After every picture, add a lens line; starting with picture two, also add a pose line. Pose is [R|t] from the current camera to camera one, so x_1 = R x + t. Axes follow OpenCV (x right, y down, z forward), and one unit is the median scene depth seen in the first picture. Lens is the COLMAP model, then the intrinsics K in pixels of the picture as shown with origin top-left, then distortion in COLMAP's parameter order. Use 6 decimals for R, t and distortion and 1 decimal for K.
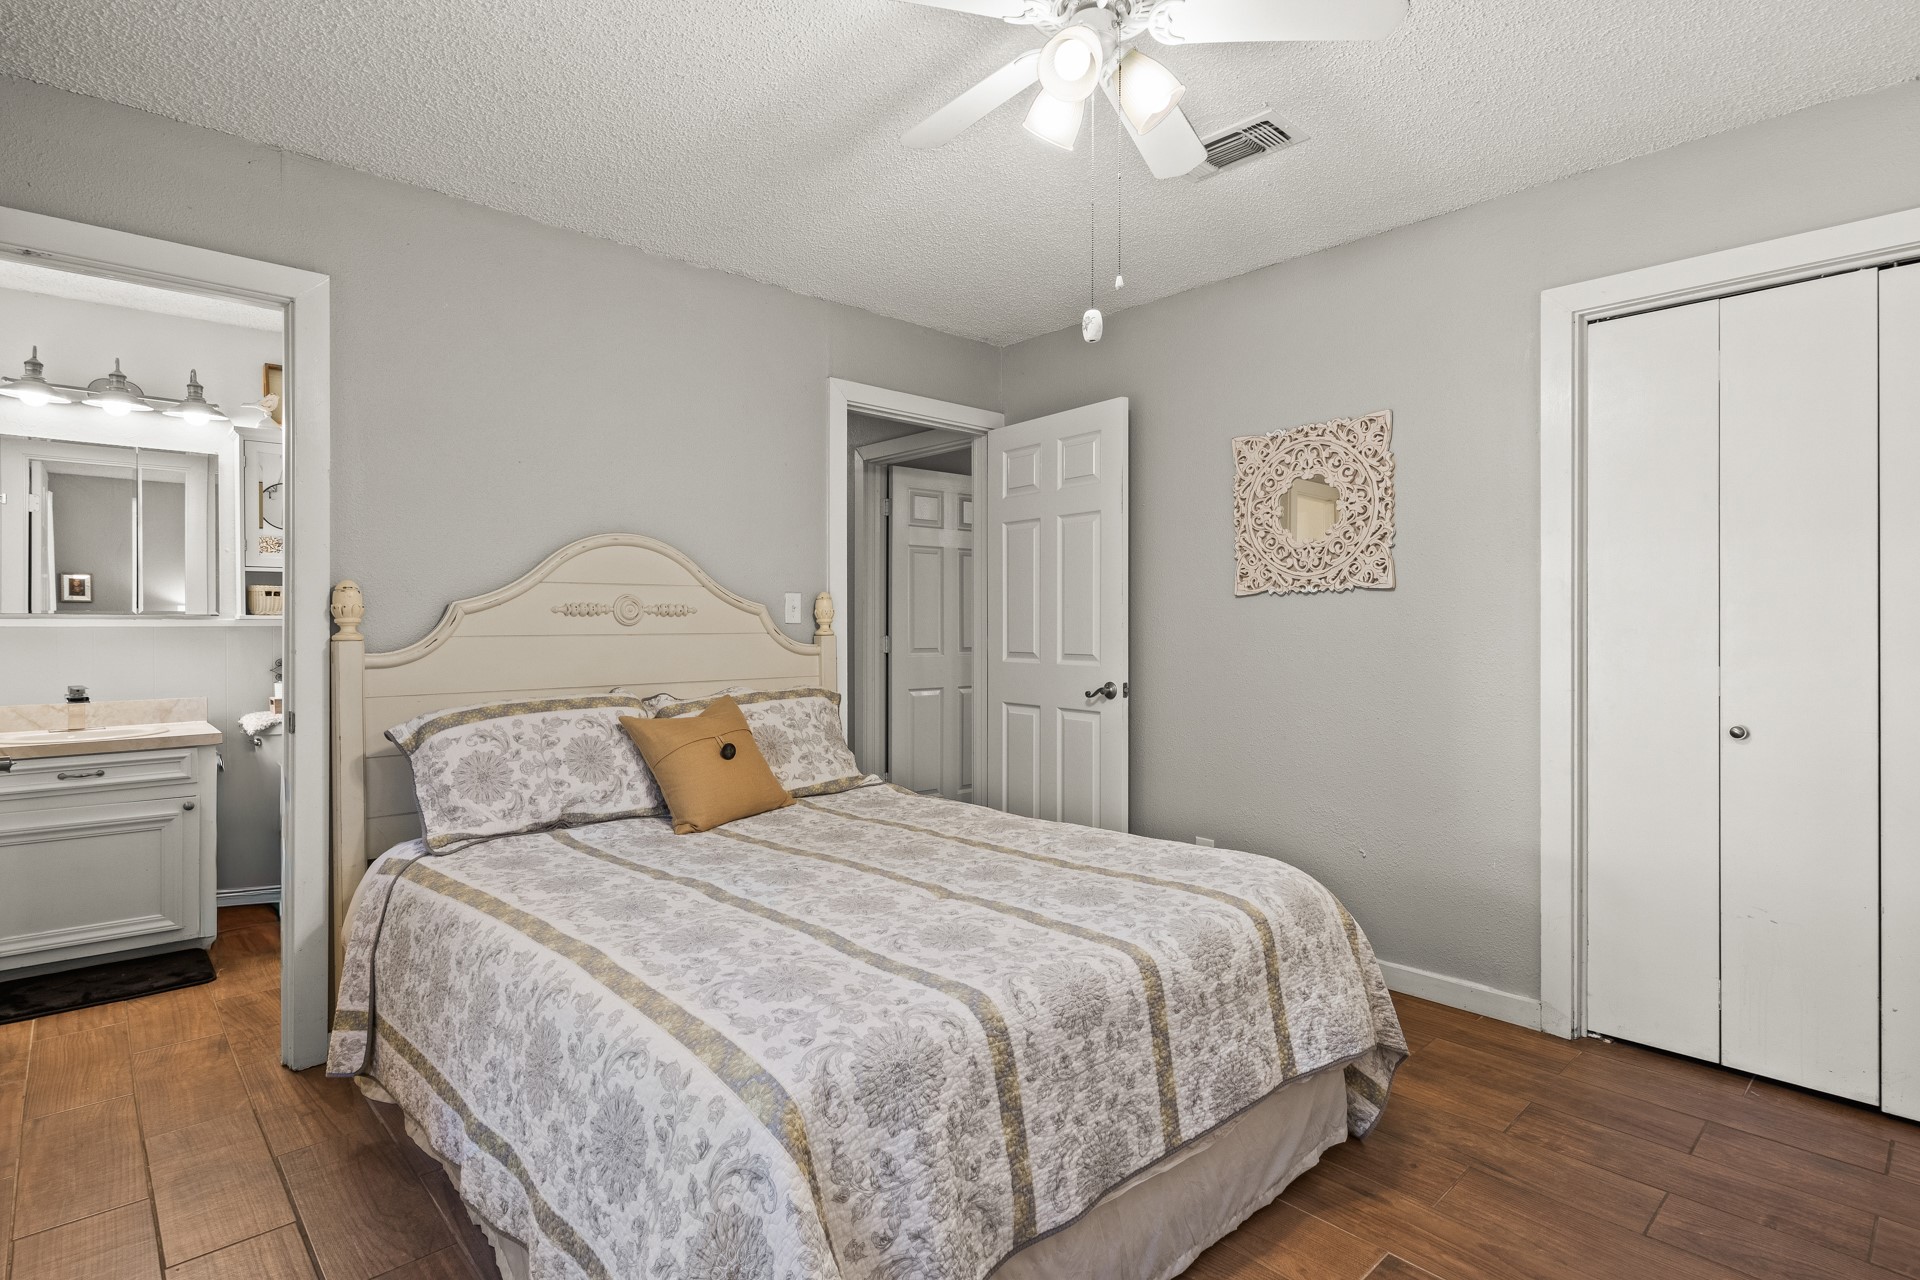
lens RADIAL K [[959.8, 0, 951.6], [0, 959.8, 627.2], [0, 0, 1]] dist [0.005617, -0.002358]
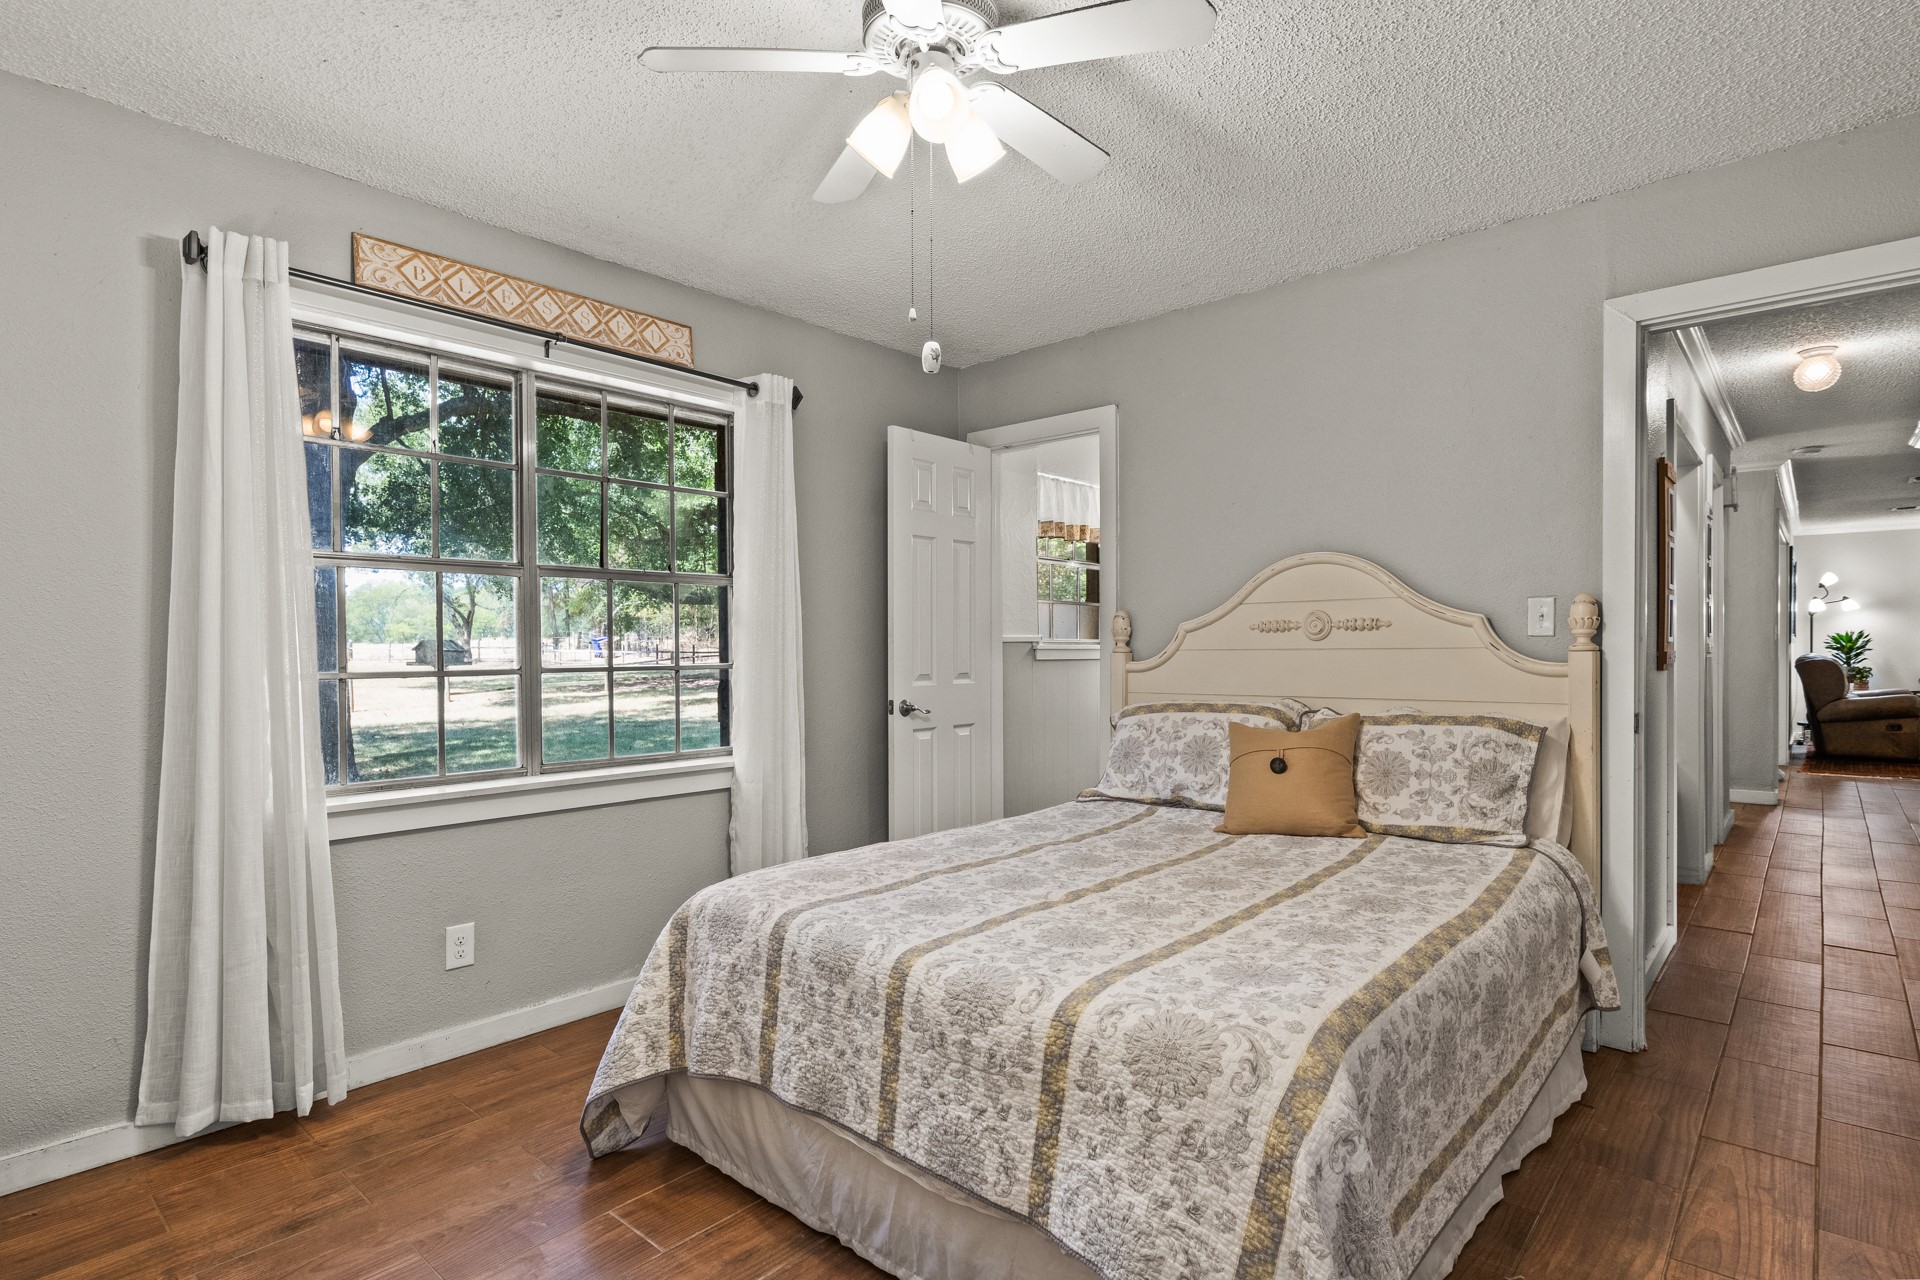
lens RADIAL K [[959.8, 0, 954.5], [0, 959.8, 647.6], [0, 0, 1]] dist [0.005617, -0.002358]
pose [[0.097860, 0.003980, -0.995192, 0.807075], [0.007391, 0.999962, 0.004726, -0.001847], [0.995173, -0.007817, 0.097827, 0.619261]]
